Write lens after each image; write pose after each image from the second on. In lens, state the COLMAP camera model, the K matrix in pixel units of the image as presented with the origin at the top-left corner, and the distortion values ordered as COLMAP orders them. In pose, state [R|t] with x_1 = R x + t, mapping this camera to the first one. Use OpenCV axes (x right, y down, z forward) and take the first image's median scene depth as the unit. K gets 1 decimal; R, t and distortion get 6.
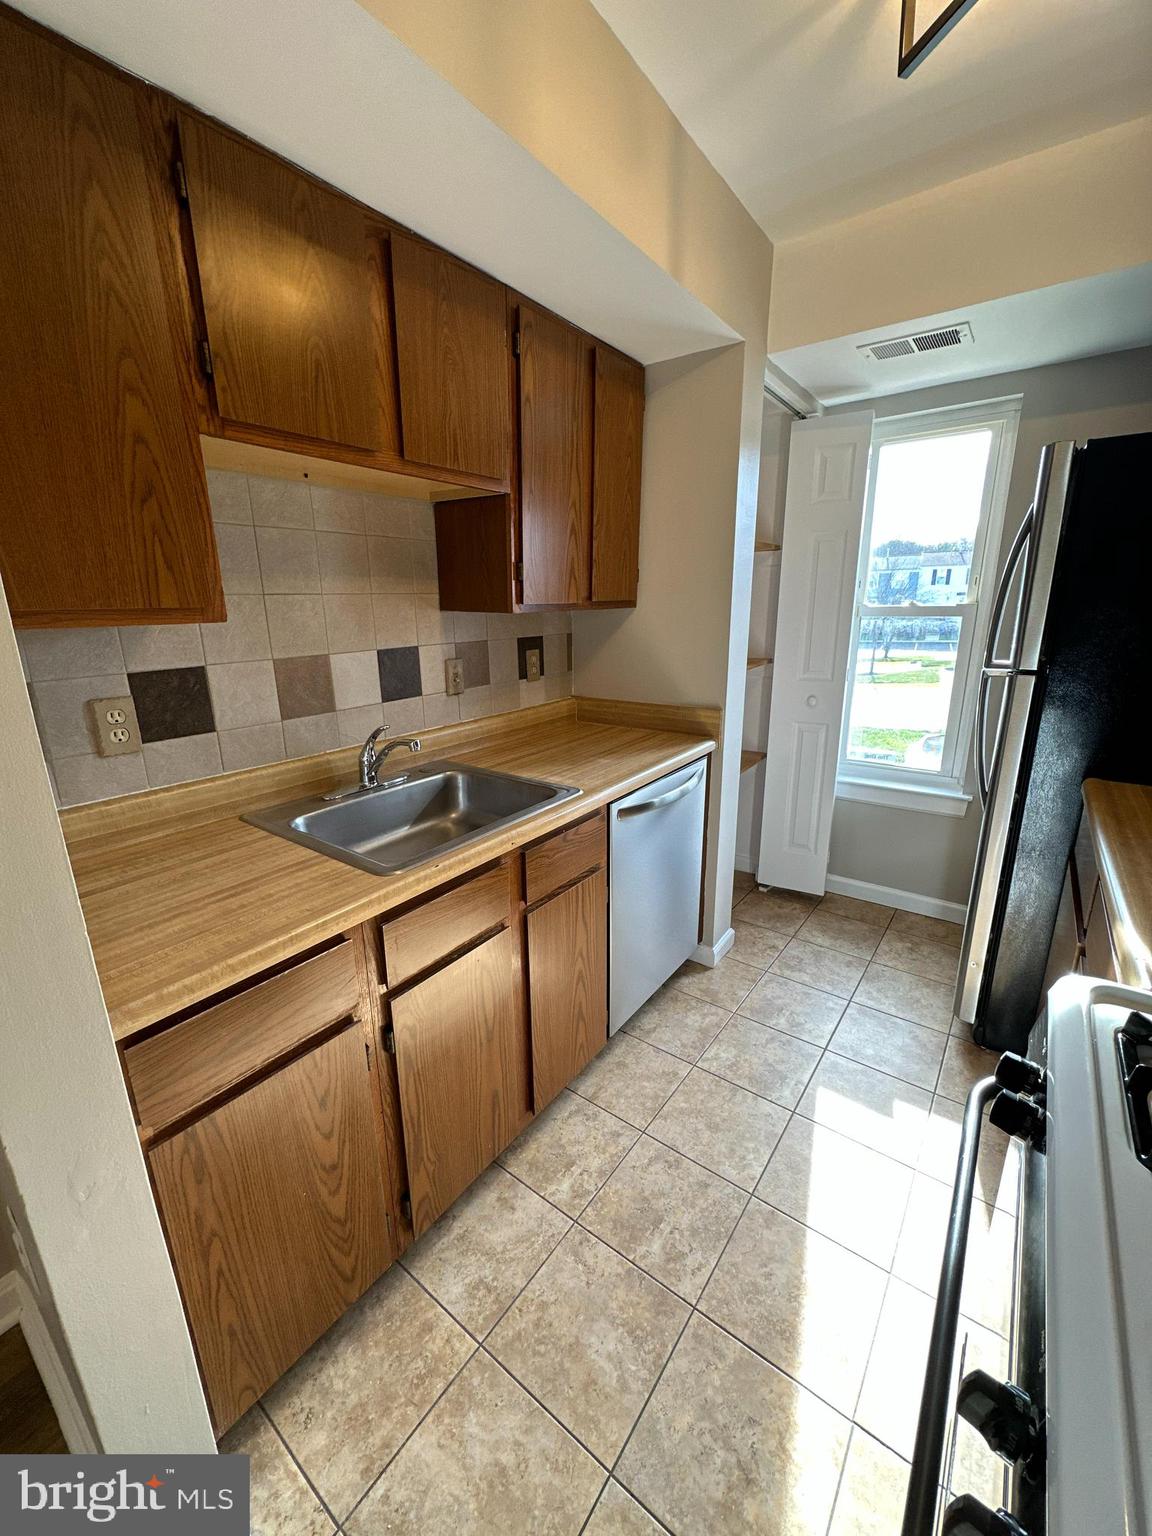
lens RADIAL K [[610.6, 0, 577.0], [0, 610.6, 765.6], [0, 0, 1]] dist [-0.001346, 0.000265]
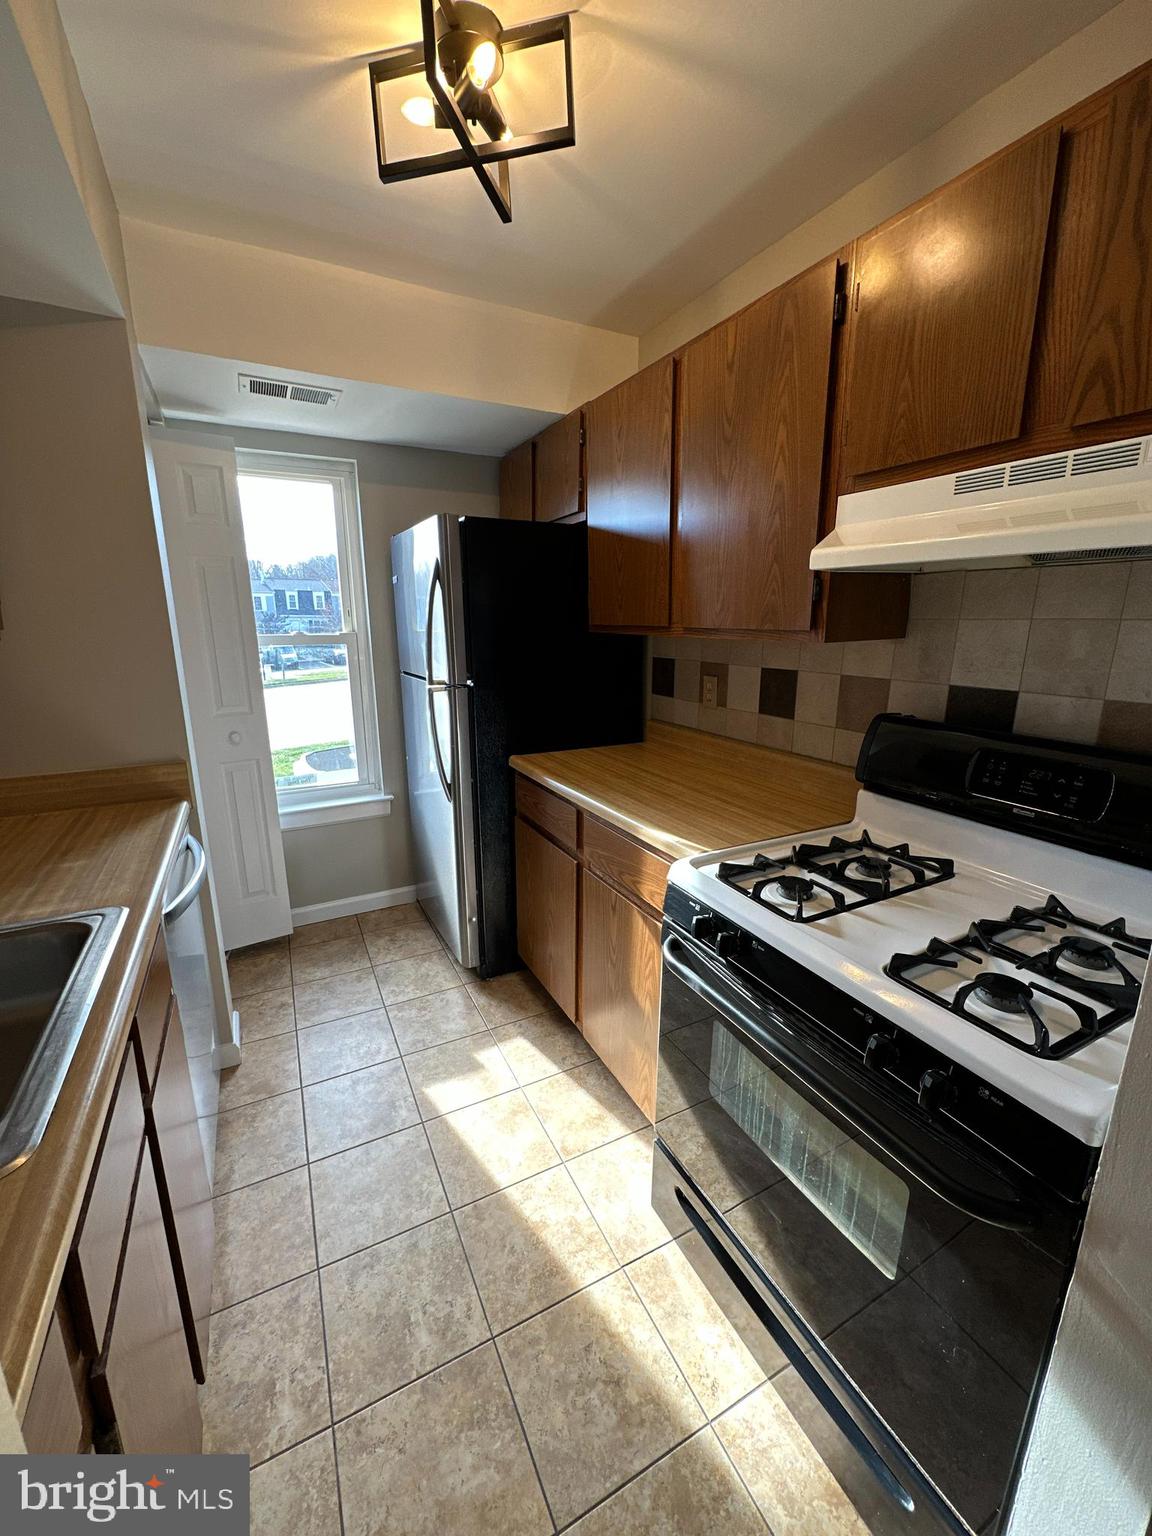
lens RADIAL K [[610.6, 0, 573.8], [0, 610.6, 766.3], [0, 0, 1]] dist [-0.001346, 0.000265]
pose [[0.444688, -0.194939, 0.874215, -0.307320], [0.229588, 0.968228, 0.099118, -0.057383], [-0.865761, 0.156632, 0.475315, 0.188494]]
